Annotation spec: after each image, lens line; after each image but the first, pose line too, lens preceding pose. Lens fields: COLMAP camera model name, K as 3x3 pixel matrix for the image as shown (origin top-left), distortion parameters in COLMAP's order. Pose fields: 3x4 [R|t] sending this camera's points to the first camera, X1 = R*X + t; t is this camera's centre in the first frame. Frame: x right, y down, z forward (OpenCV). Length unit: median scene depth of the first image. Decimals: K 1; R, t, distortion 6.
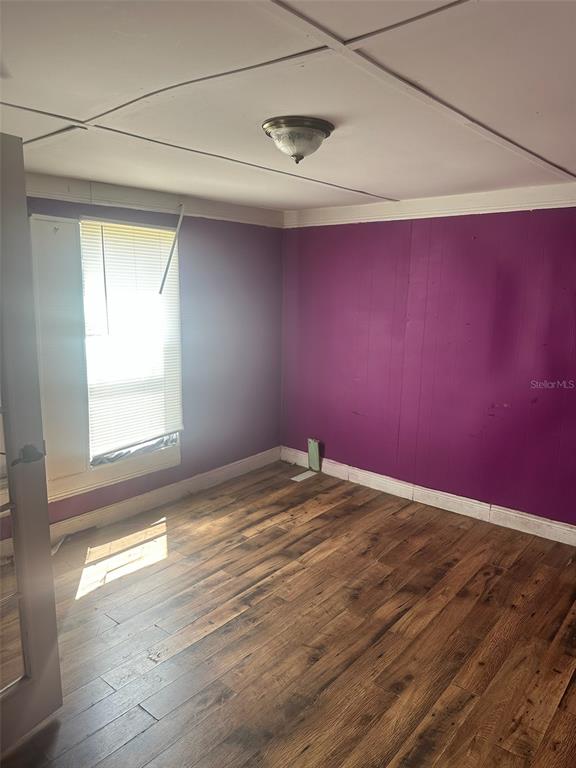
lens RADIAL K [[550.6, 0, 282.4], [0, 550.6, 383.8], [0, 0, 1]] dist [0.048396, -0.012692]
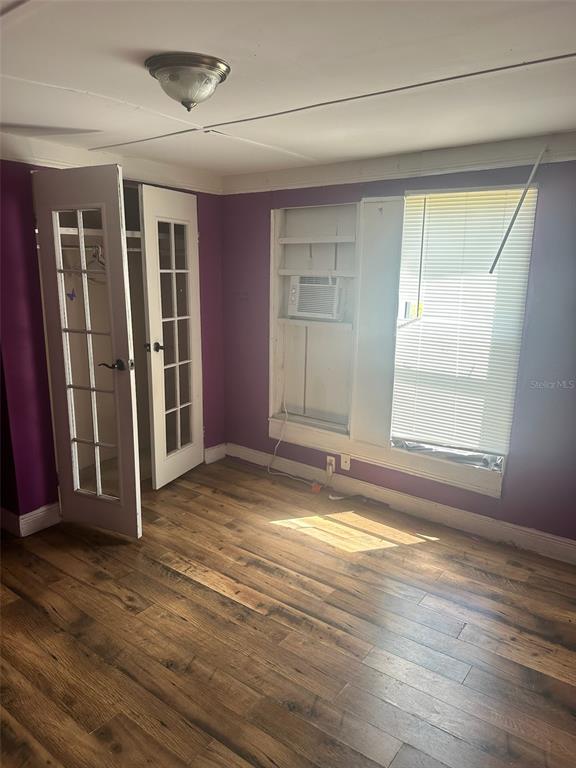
lens RADIAL K [[550.6, 0, 283.4], [0, 550.6, 384.3], [0, 0, 1]] dist [0.048396, -0.012692]
pose [[0.049666, 0.210158, -0.976405, 0.672799], [-0.187988, 0.962106, 0.197518, -0.132629], [0.980915, 0.173742, 0.087291, 0.788015]]
